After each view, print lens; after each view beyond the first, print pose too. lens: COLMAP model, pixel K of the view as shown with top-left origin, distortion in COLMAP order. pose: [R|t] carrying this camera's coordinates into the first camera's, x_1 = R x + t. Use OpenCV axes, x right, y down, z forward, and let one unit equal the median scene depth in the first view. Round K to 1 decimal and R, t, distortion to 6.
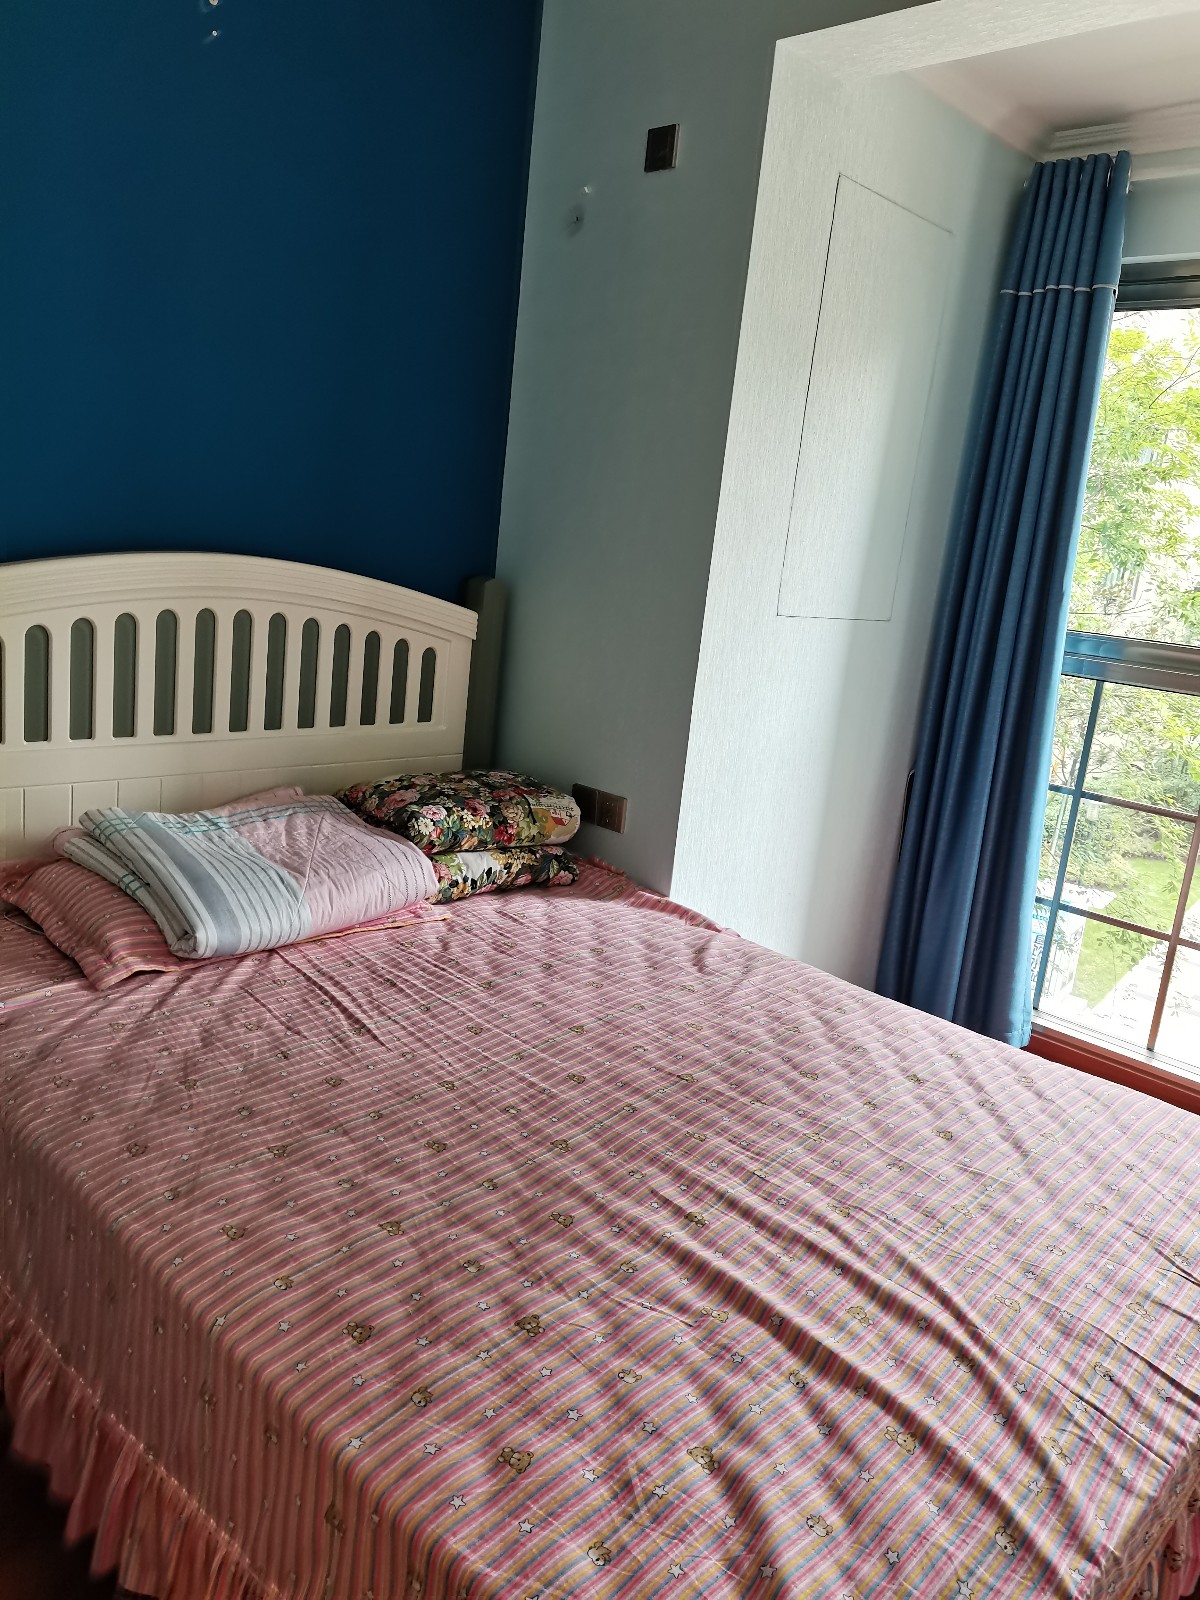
lens RADIAL K [[1233.0, 0, 600.0], [0, 1233.0, 800.0], [0, 0, 1]] dist [0.005733, 0.001484]
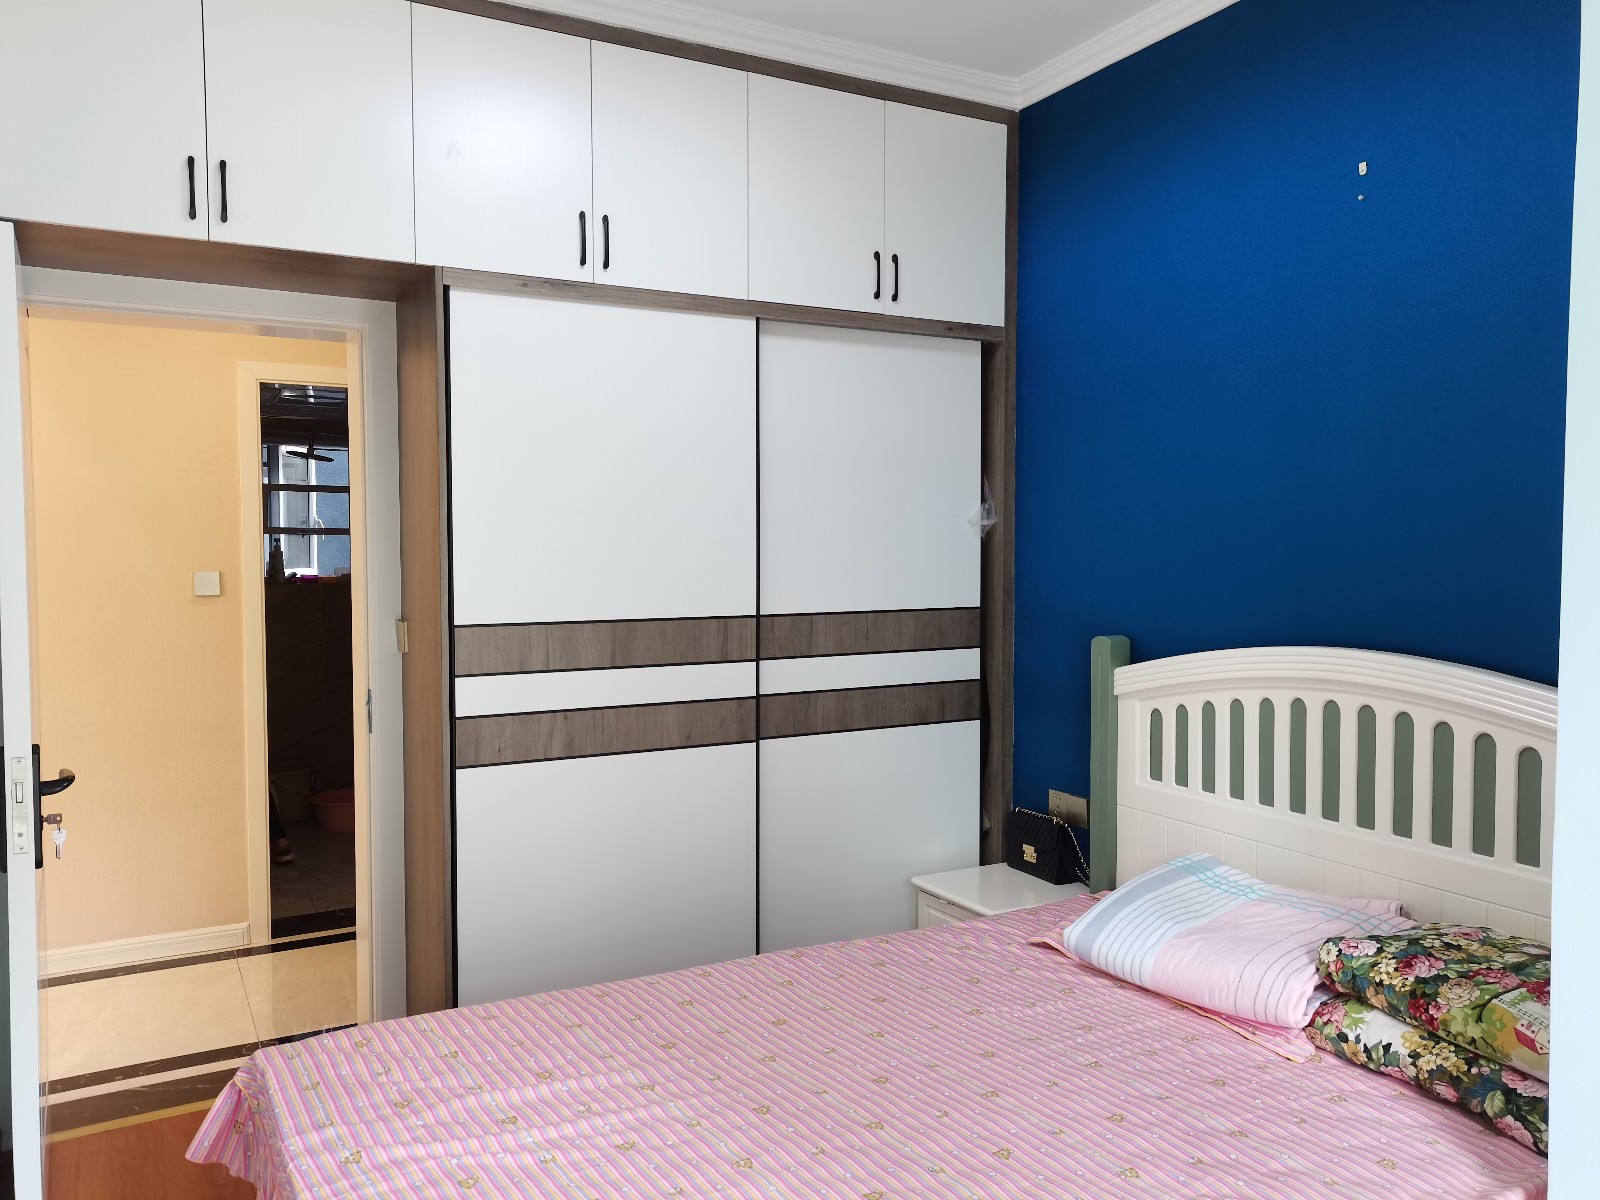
lens RADIAL K [[1233.0, 0, 800.0], [0, 1233.0, 600.0], [0, 0, 1]] dist [0.005733, 0.001484]
pose [[-0.315053, -0.070631, -0.946442, 0.773885], [-0.239831, 0.970786, 0.007388, -0.130237], [0.918272, 0.229314, -0.322788, 0.854995]]
